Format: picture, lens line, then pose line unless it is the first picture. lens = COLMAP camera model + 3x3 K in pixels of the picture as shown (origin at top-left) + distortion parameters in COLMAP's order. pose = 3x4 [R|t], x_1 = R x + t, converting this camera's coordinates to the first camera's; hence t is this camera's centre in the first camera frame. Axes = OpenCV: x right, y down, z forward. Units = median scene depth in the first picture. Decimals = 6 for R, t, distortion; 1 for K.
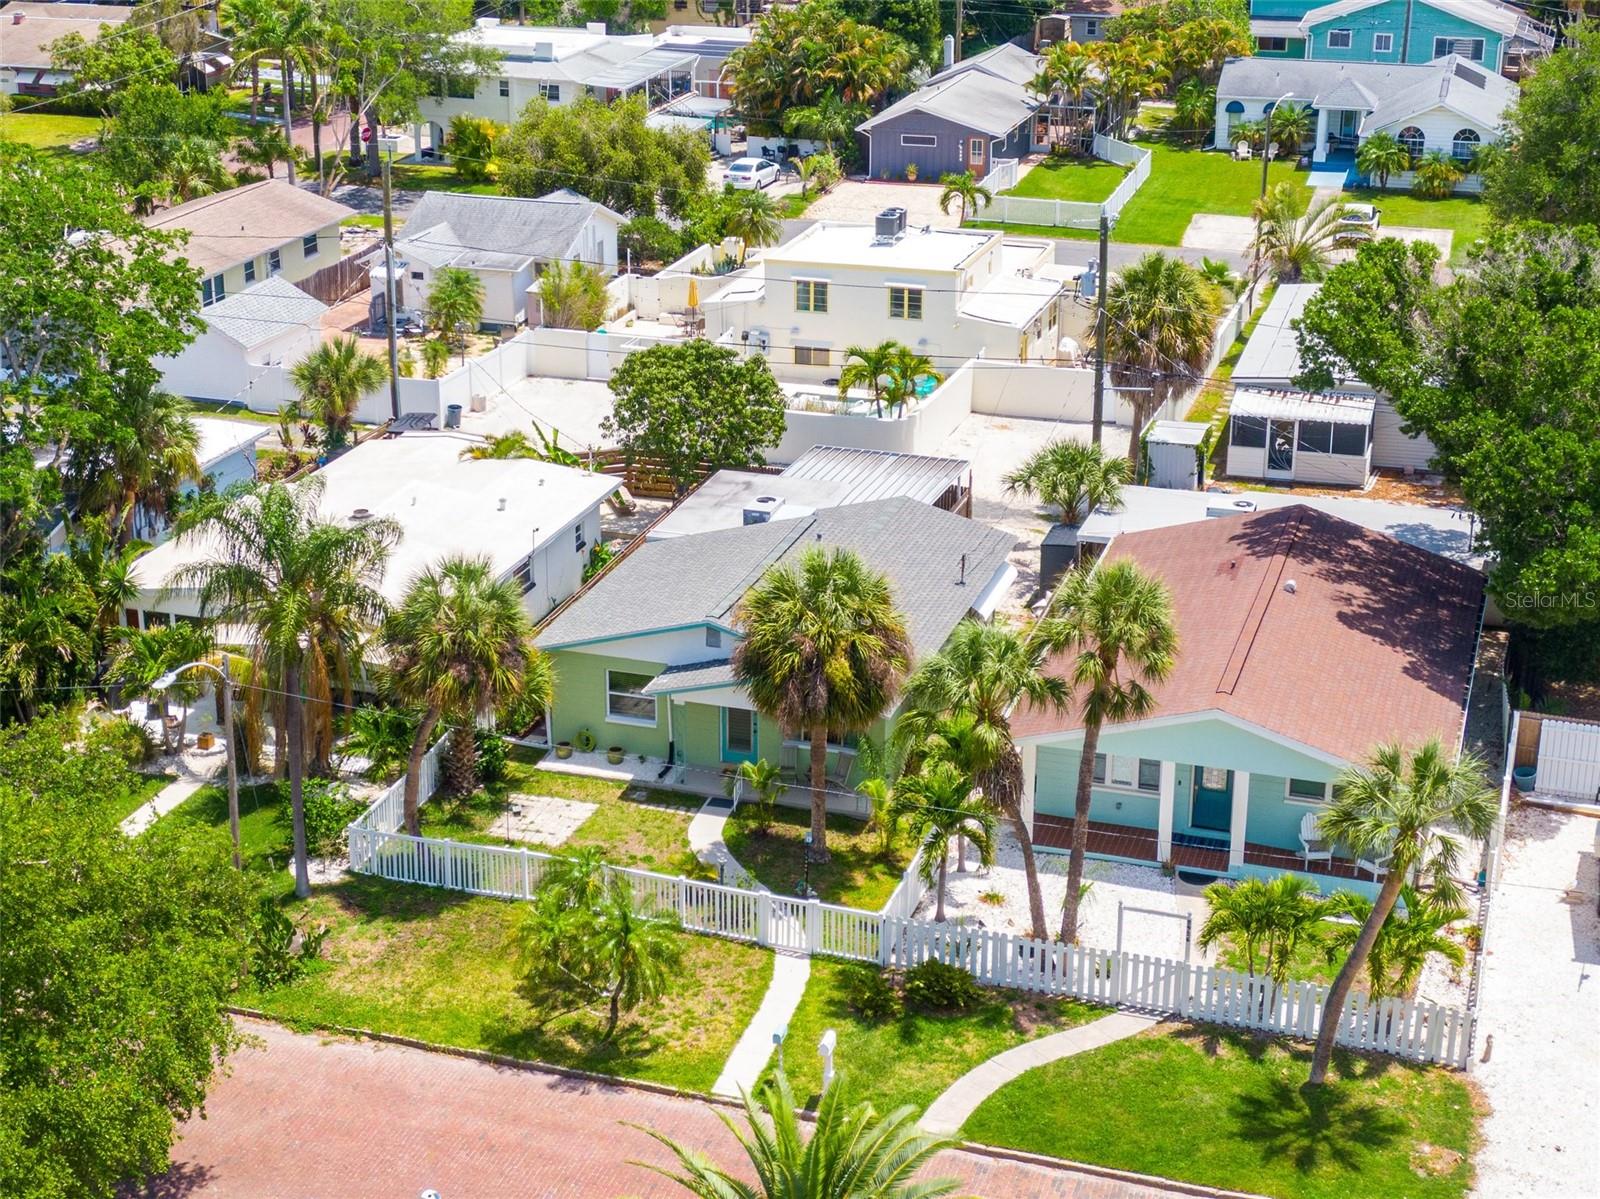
lens RADIAL K [[2435.7, 0, 764.6], [0, 2435.7, 600.3], [0, 0, 1]] dist [0.015904, -0.015194]
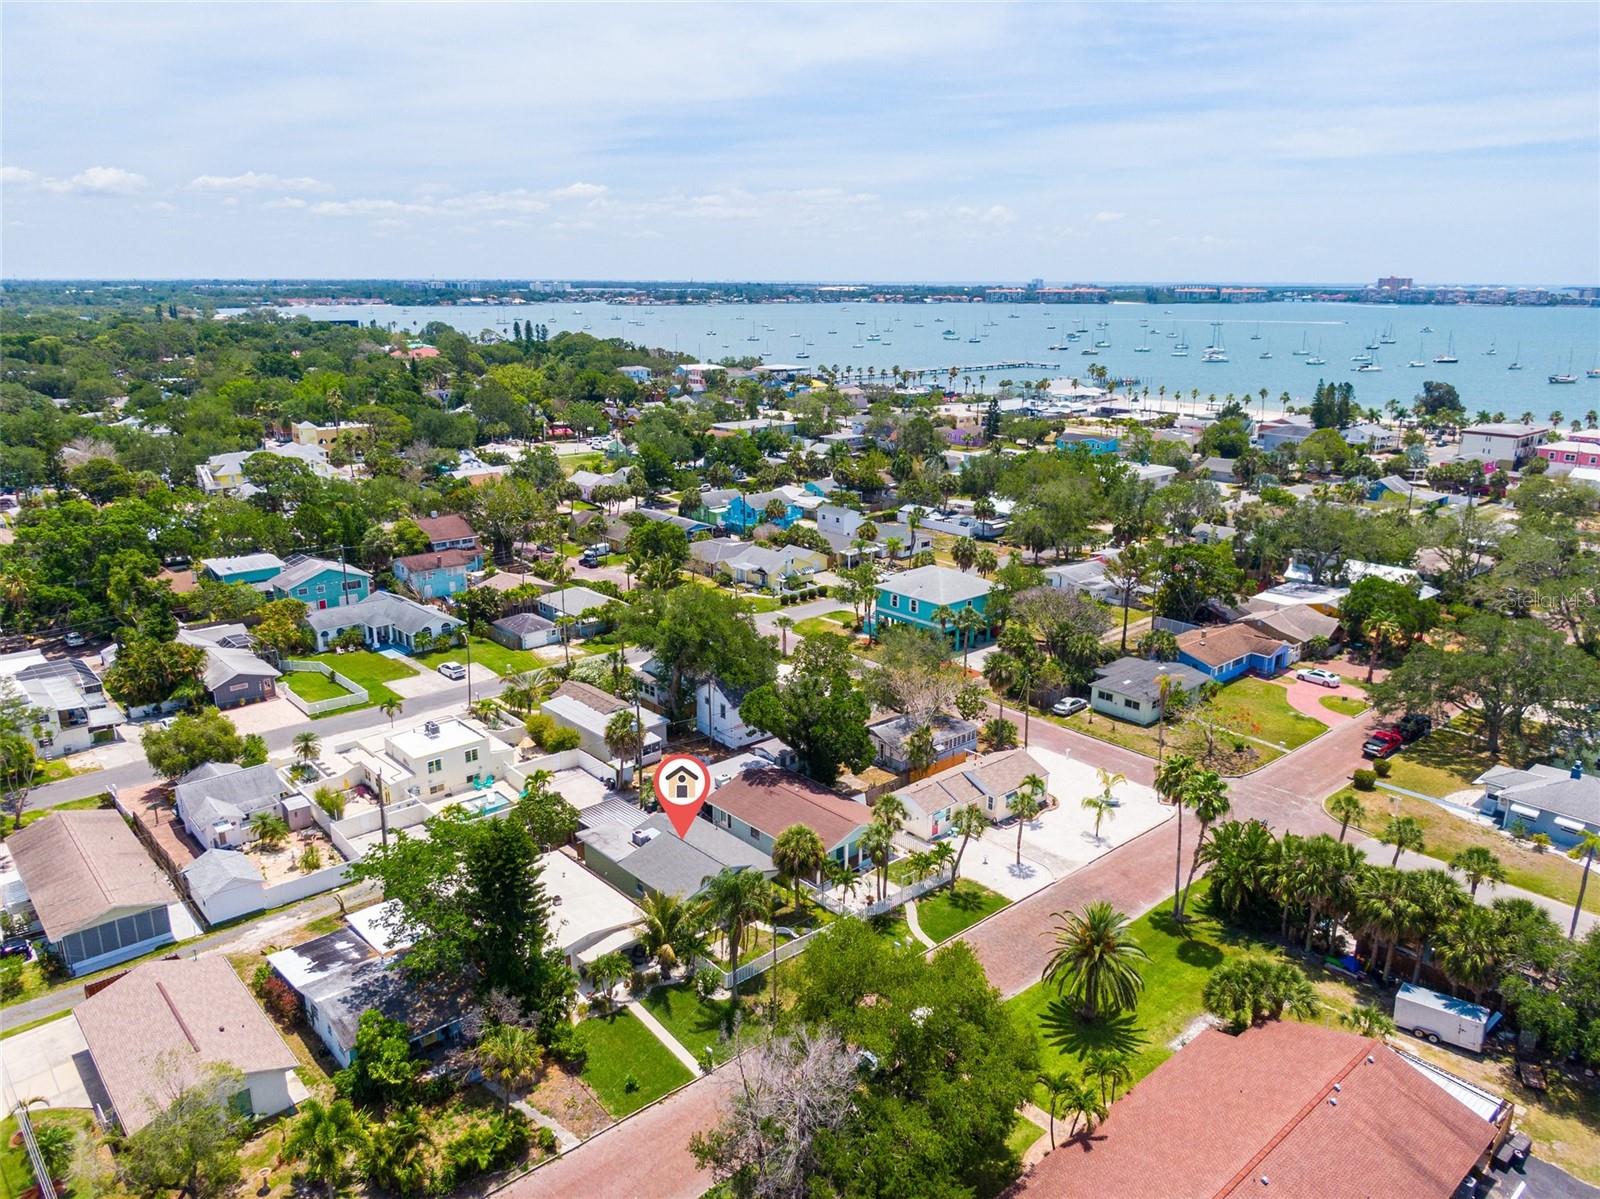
lens RADIAL K [[1132.6, 0, 800.0], [0, 1132.6, 599.5], [0, 0, 1]] dist [0.046891, -0.070517]
pose [[0.490613, -0.225123, 0.841795, -0.932015], [0.300587, 0.950477, 0.079001, -0.337812], [-0.817891, 0.214274, 0.533986, 0.046759]]
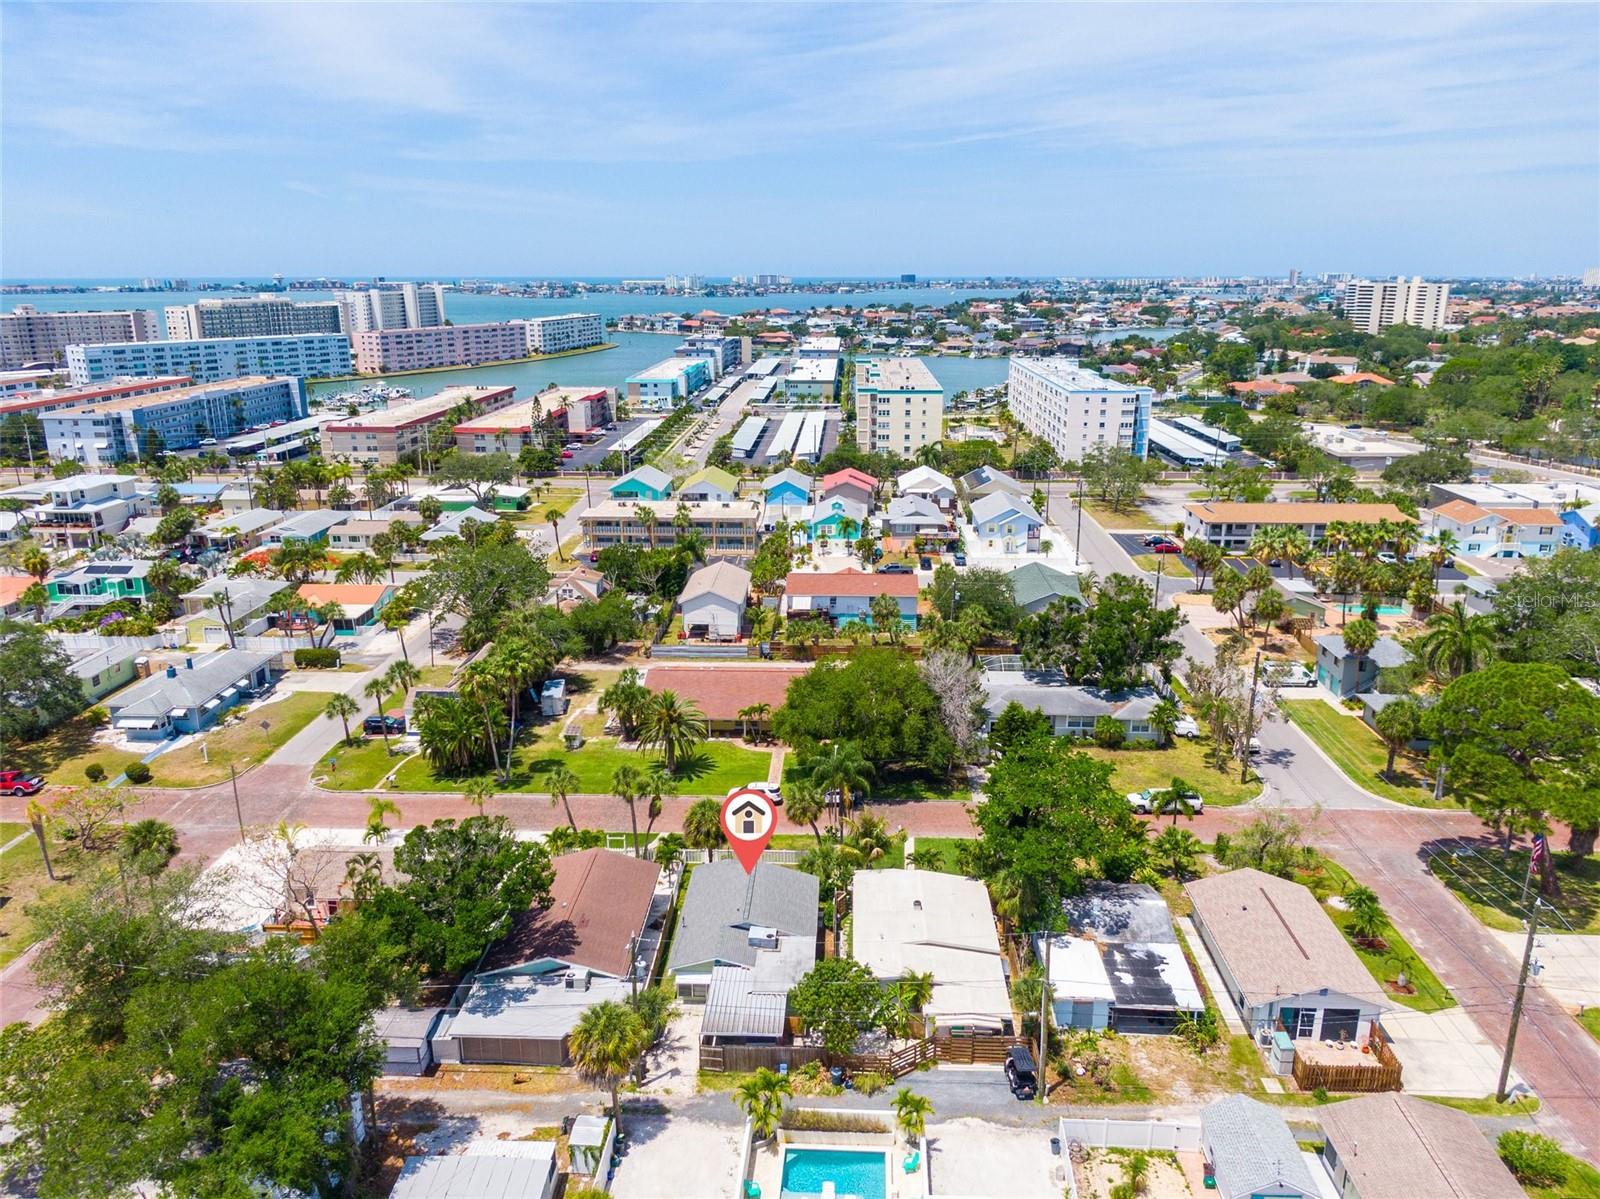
lens RADIAL K [[1134.5, 0, 792.2], [0, 1134.5, 570.7], [0, 0, 1]] dist [0.011388, -0.040415]
pose [[-0.960429, 0.074428, -0.268397, 0.225019], [-0.094858, 0.818621, 0.566447, -0.928160], [0.261875, 0.569491, -0.779167, 1.565118]]
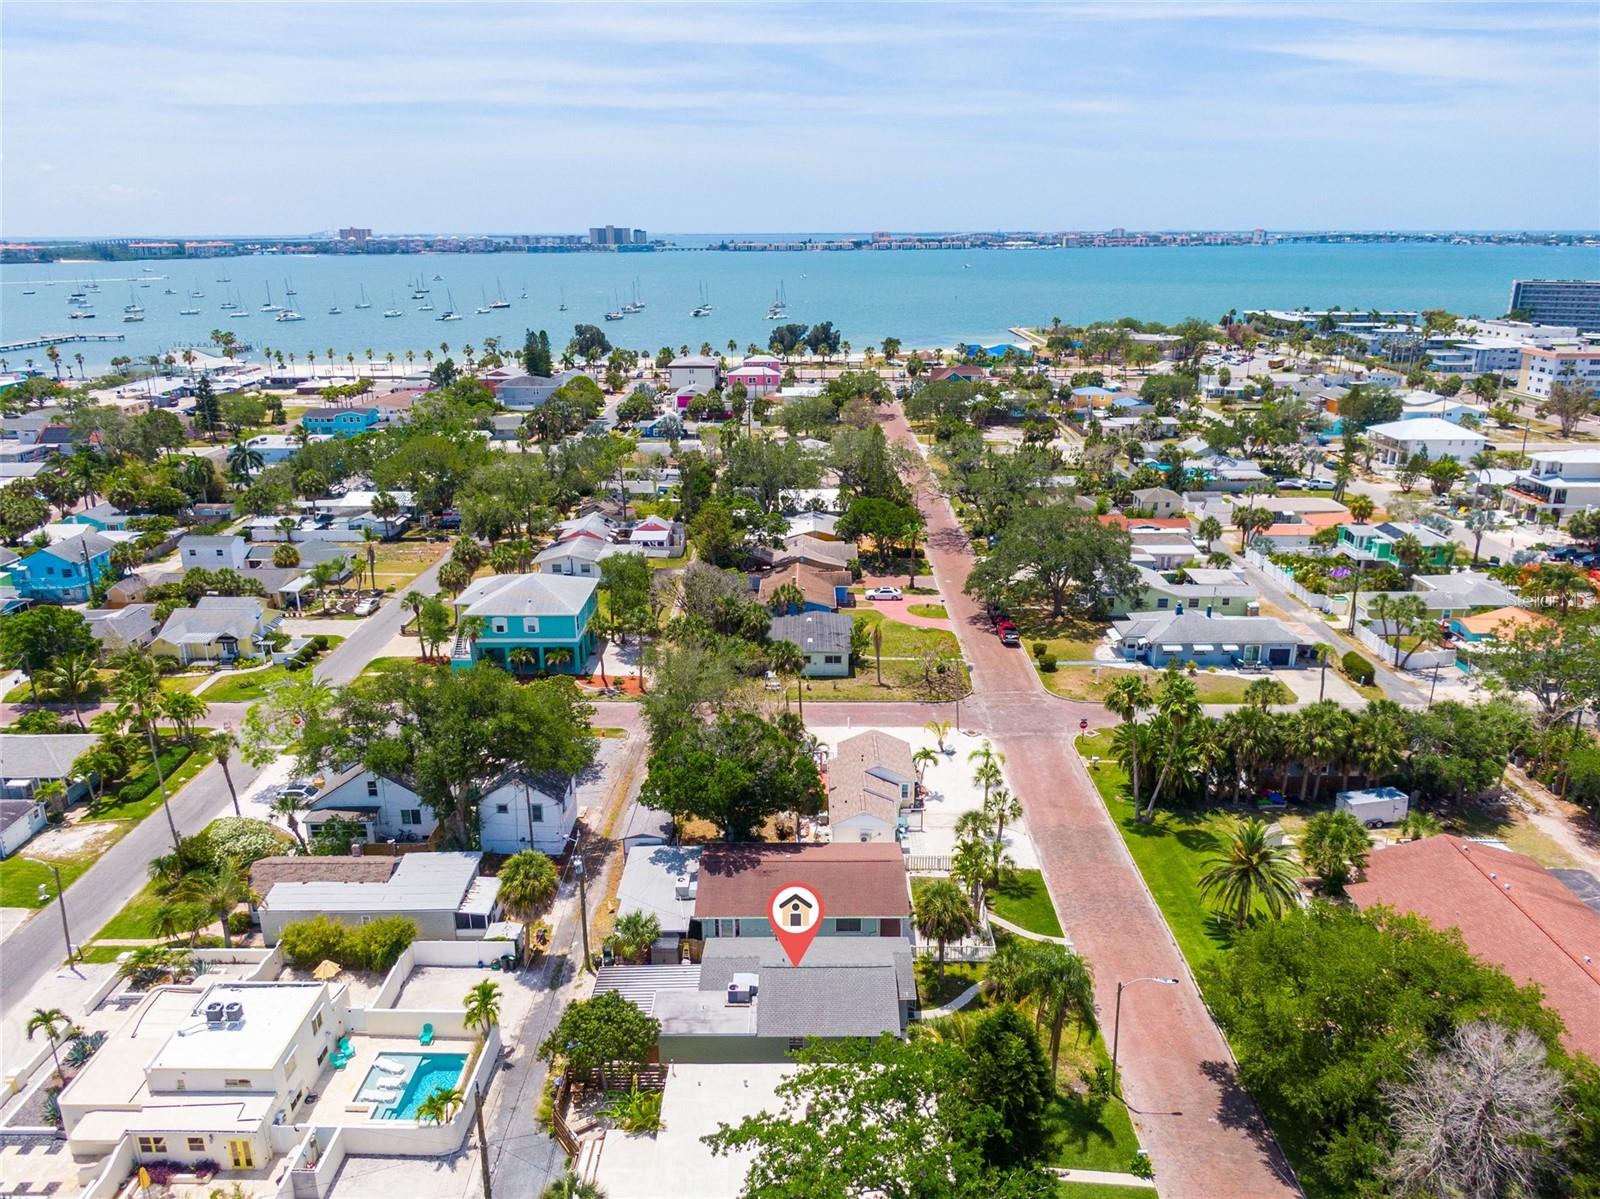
lens RADIAL K [[1158.9, 0, 806.8], [0, 1158.9, 554.5], [0, 0, 1]] dist [0.029341, -0.069021]
pose [[-0.314949, -0.245064, 0.916925, -0.824103], [0.345193, 0.870351, 0.351185, -0.673775], [-0.884109, 0.427121, -0.189522, 0.905222]]
